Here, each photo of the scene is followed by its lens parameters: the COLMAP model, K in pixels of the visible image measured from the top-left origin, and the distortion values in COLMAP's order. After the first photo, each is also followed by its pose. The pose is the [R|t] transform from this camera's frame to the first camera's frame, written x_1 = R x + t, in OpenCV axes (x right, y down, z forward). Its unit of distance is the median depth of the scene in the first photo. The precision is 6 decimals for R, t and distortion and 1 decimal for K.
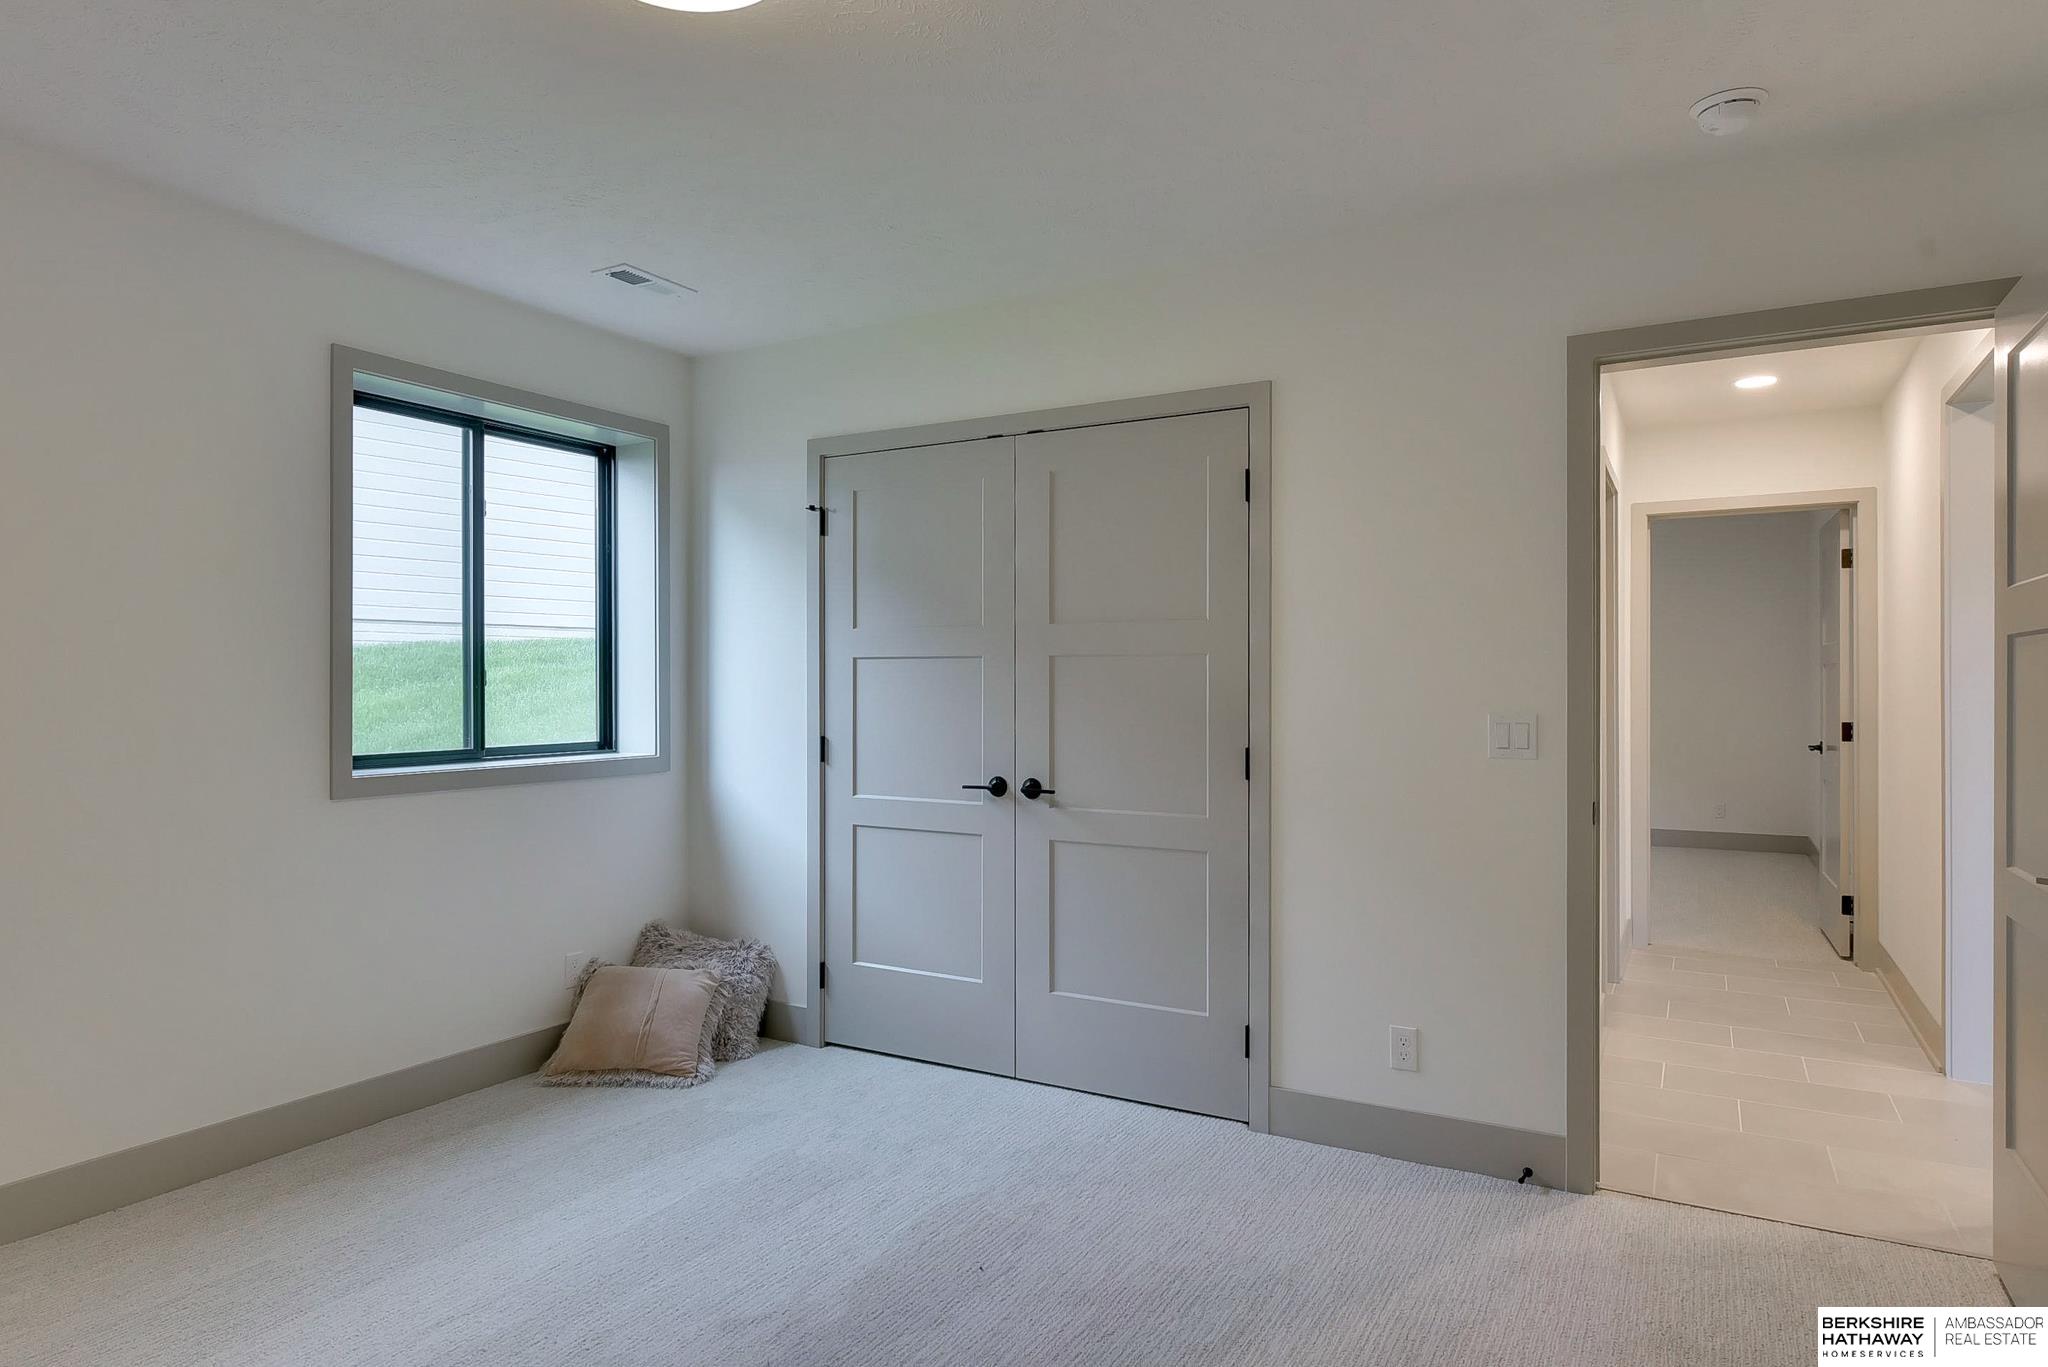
lens RADIAL K [[1202.9, 0, 1026.1], [0, 1202.9, 683.9], [0, 0, 1]] dist [-0.006212, 0.002228]
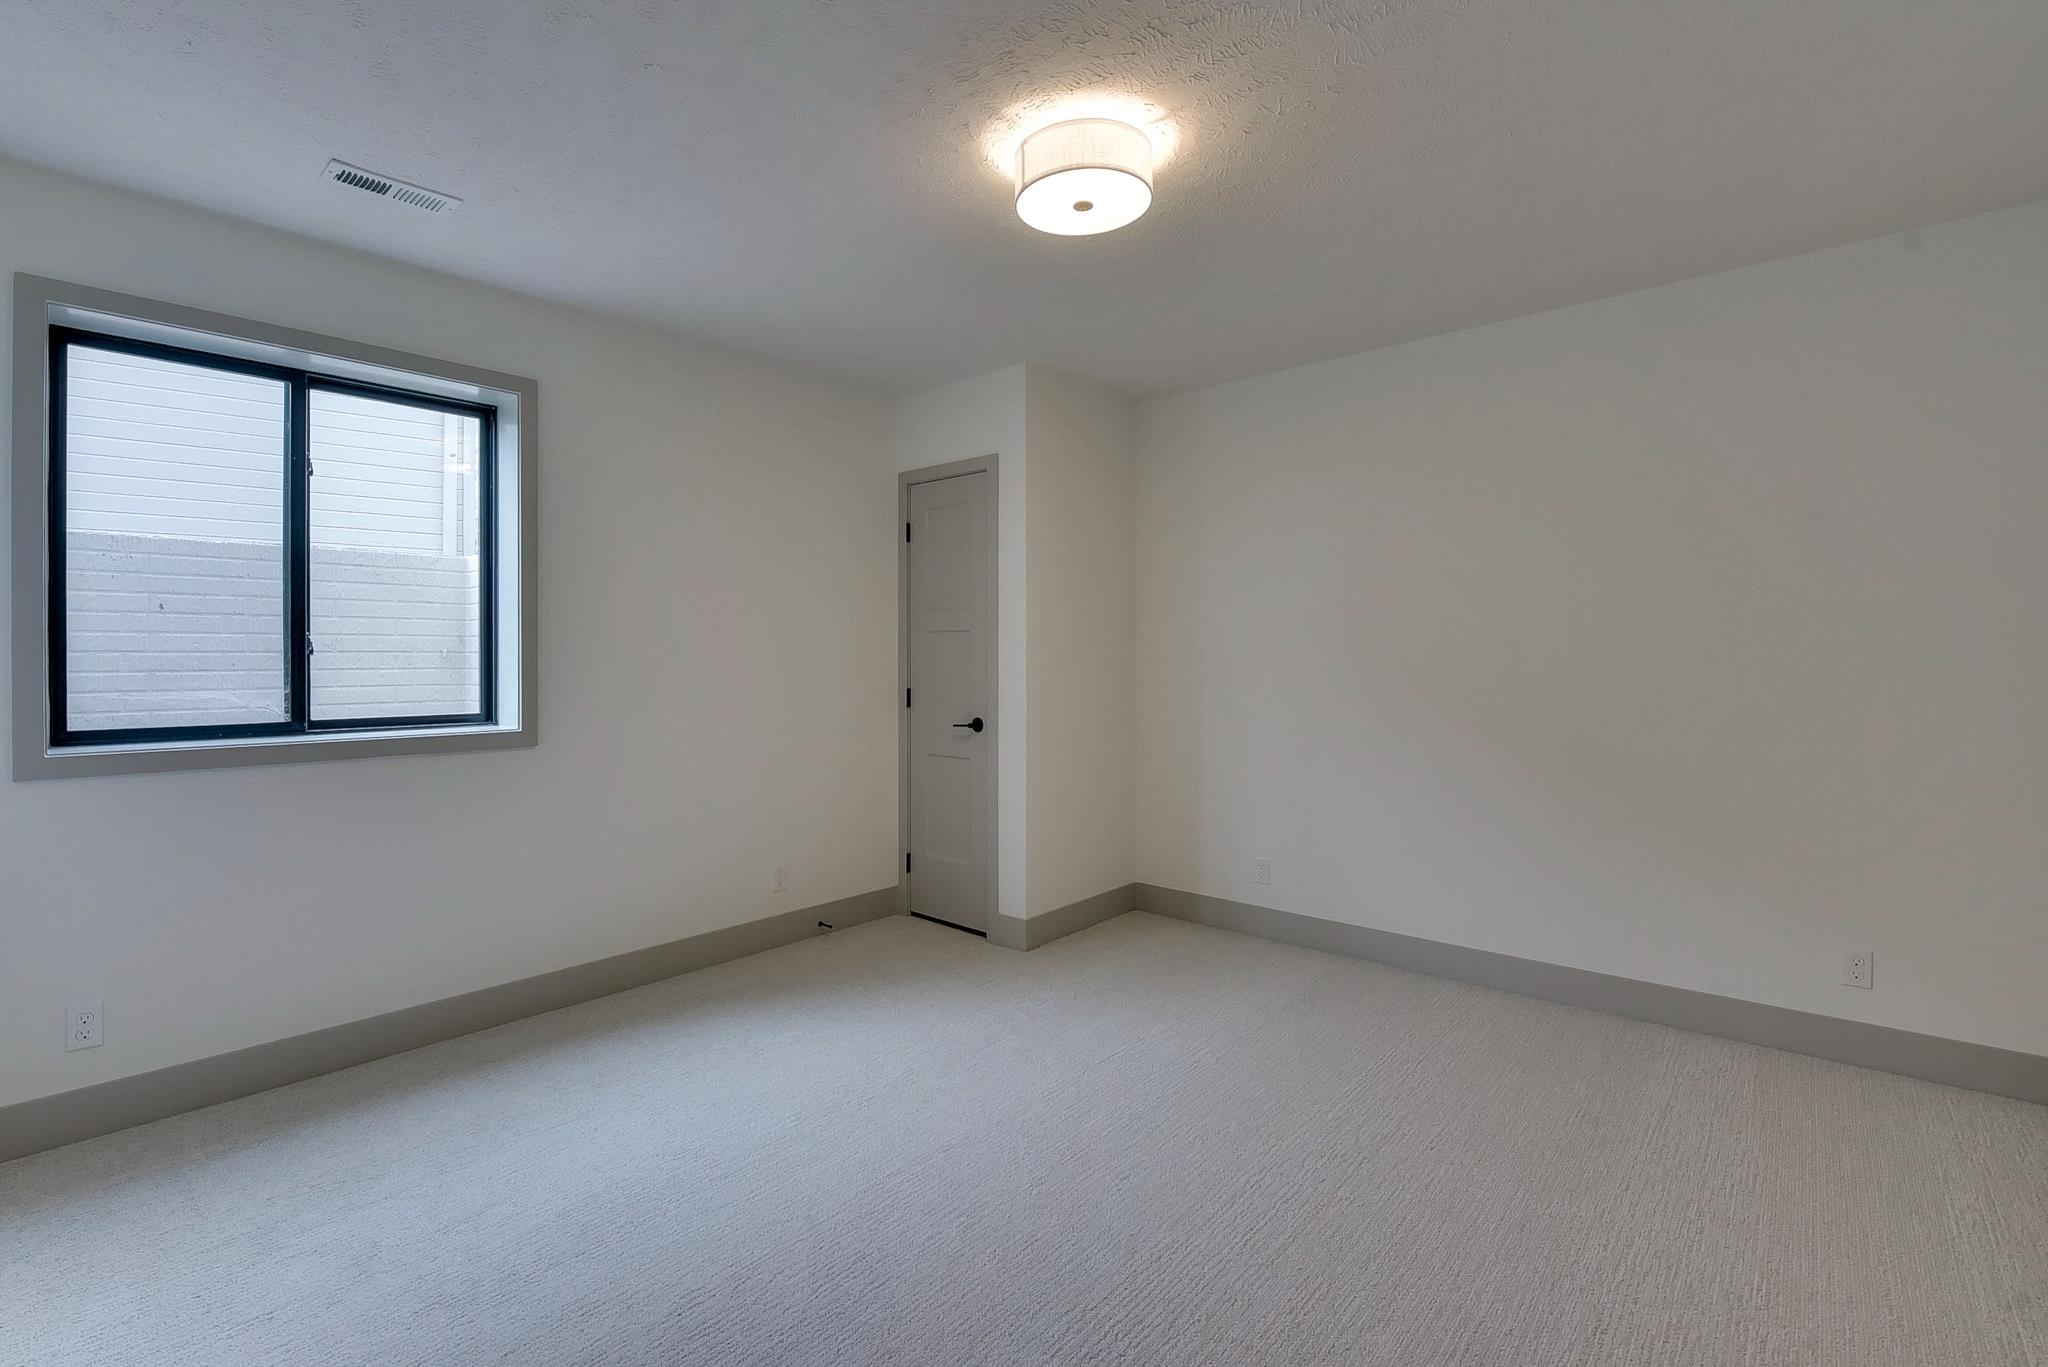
lens RADIAL K [[906.2, 0, 1020.0], [0, 906.2, 673.3], [0, 0, 1]] dist [0.002091, -0.000719]
pose [[0.976515, 0.008201, -0.215292, 0.250183], [-0.003897, 0.999784, 0.020405, -0.000852], [0.215413, -0.019087, 0.976336, 0.421273]]
